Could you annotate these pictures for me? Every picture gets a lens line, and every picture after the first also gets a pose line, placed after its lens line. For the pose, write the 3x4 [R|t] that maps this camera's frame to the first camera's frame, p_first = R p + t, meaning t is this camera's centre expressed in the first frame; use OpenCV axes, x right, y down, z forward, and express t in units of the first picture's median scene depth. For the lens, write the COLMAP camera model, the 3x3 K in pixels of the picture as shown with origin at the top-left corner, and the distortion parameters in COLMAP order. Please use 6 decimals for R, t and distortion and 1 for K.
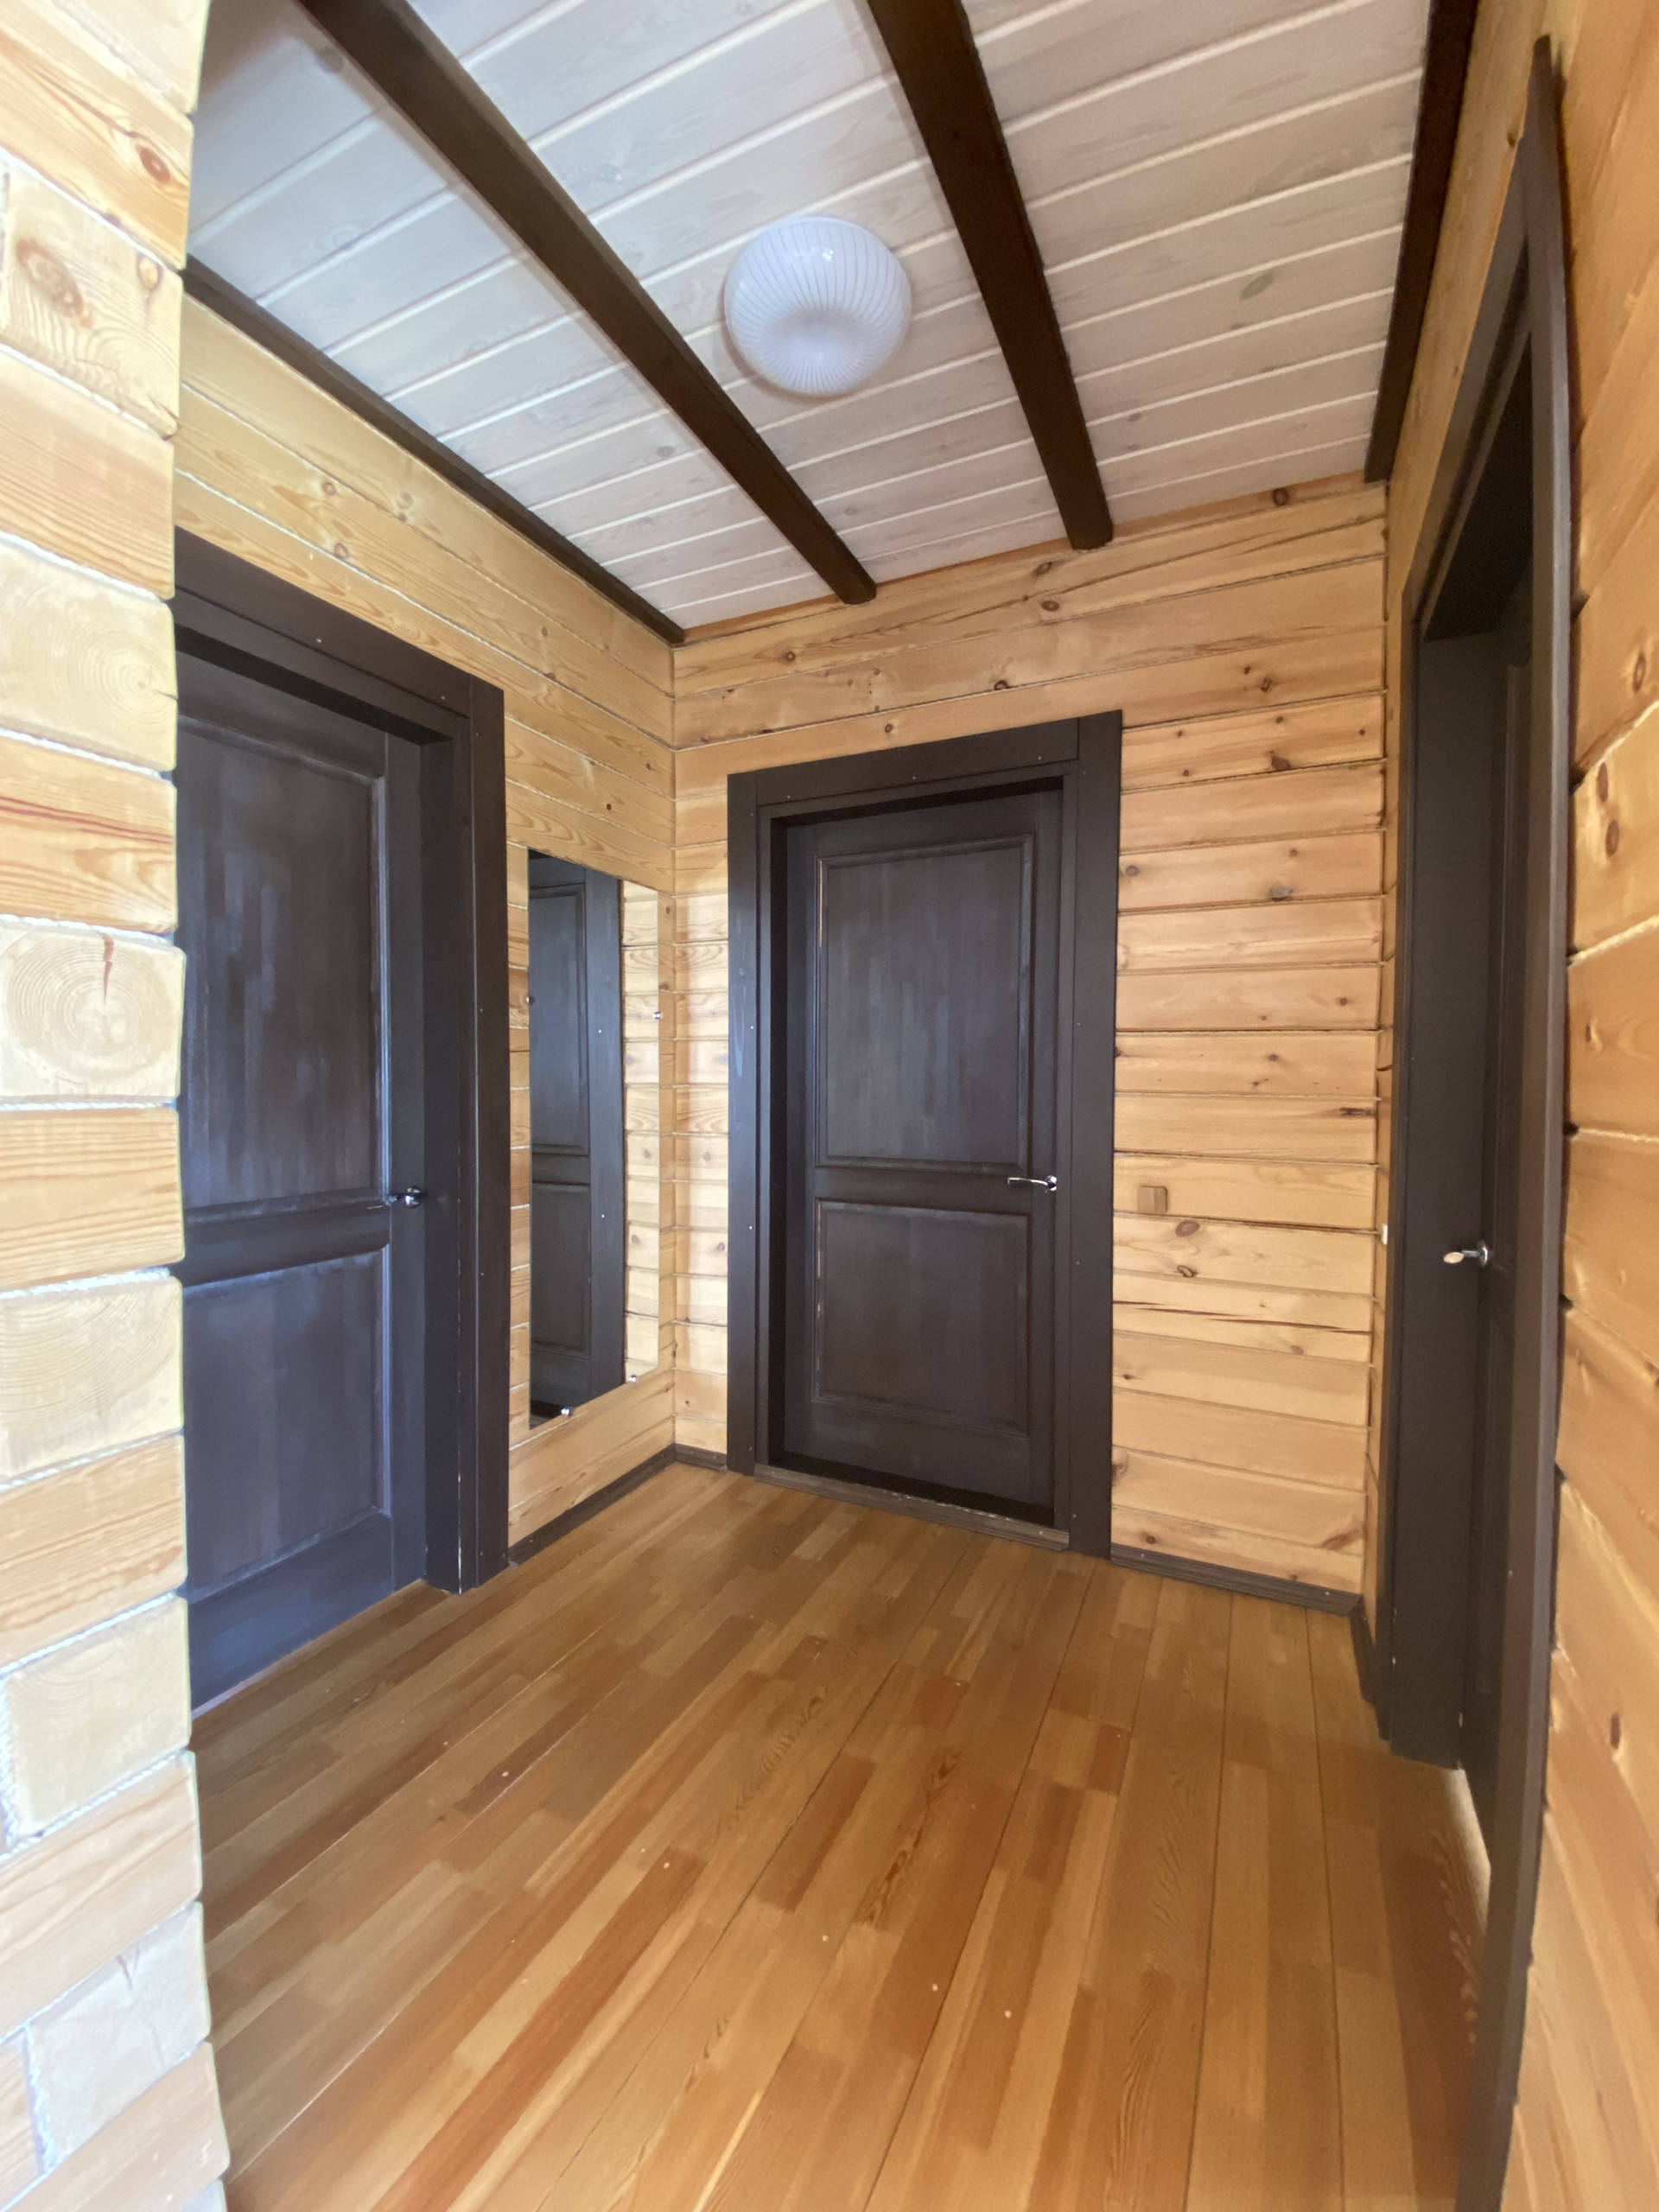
lens RADIAL K [[929.7, 0, 824.8], [0, 929.7, 1106.8], [0, 0, 1]] dist [-0.047133, -0.003026]
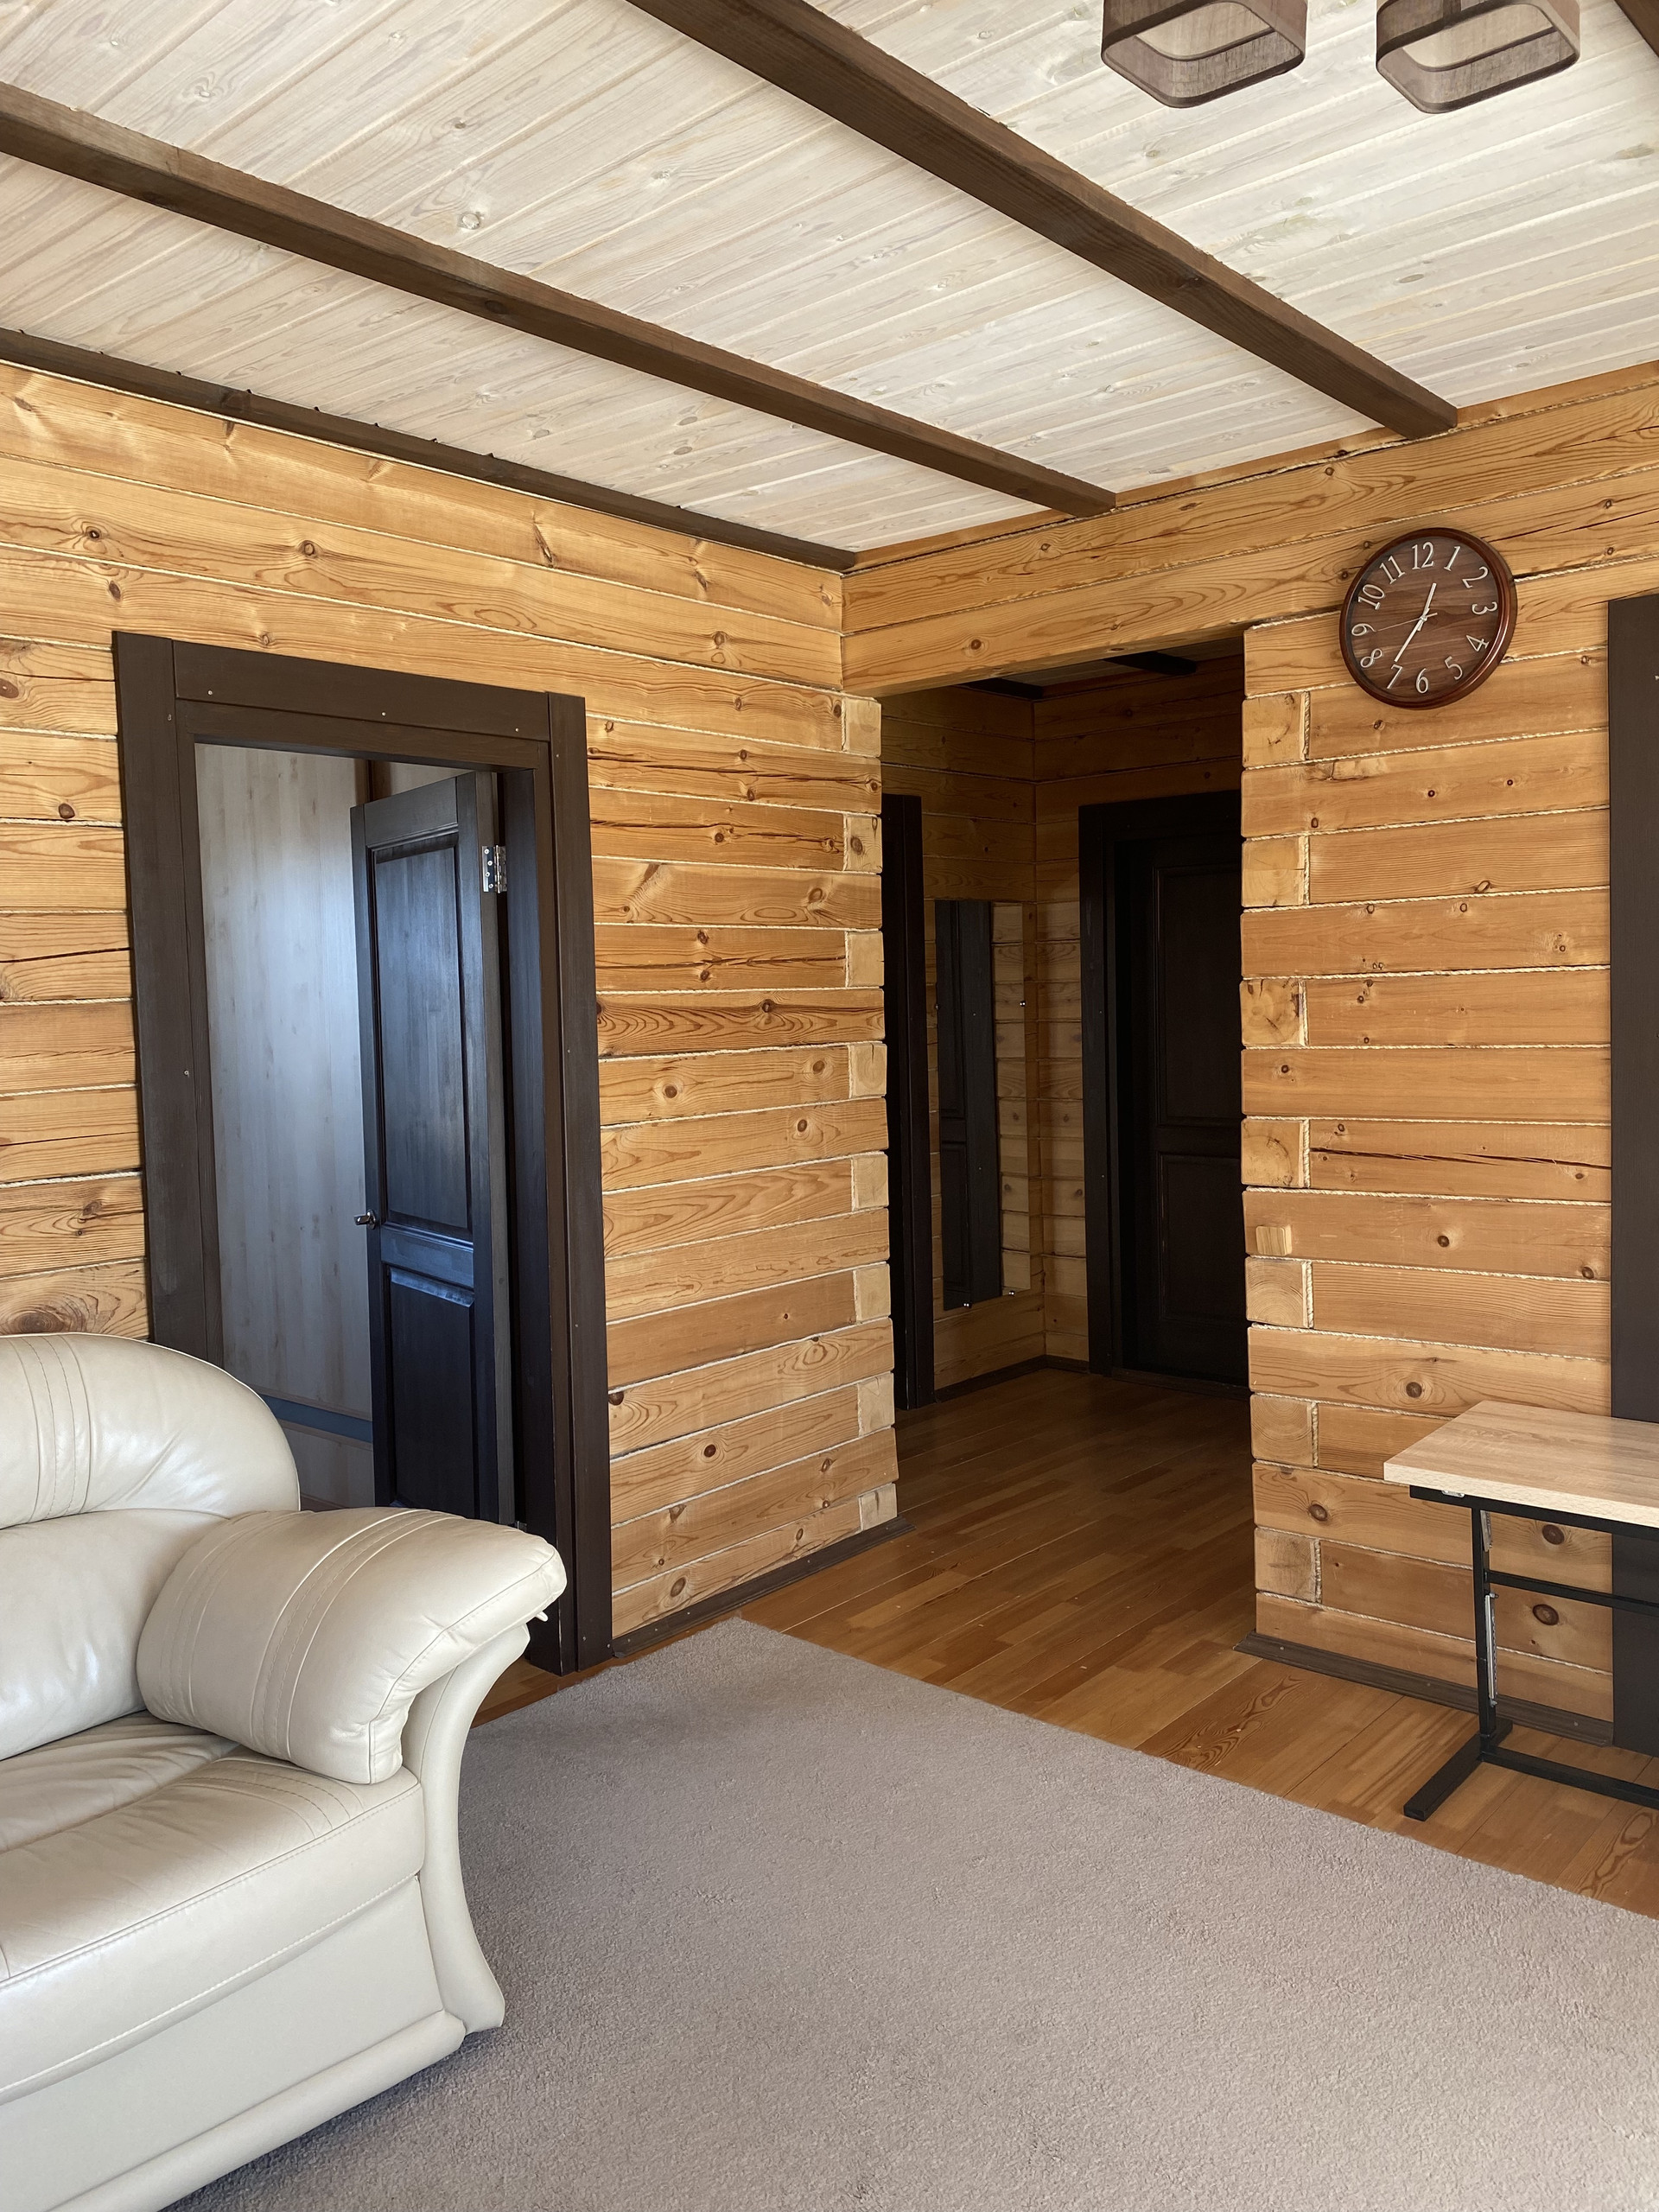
lens RADIAL K [[1743.5, 0, 829.7], [0, 1743.5, 1093.2], [0, 0, 1]] dist [0.173159, -0.001923]
pose [[0.967037, -0.014871, -0.254203, 0.155556], [0.023220, 0.999284, 0.029875, -0.054479], [0.253577, -0.034792, 0.966689, -1.287861]]
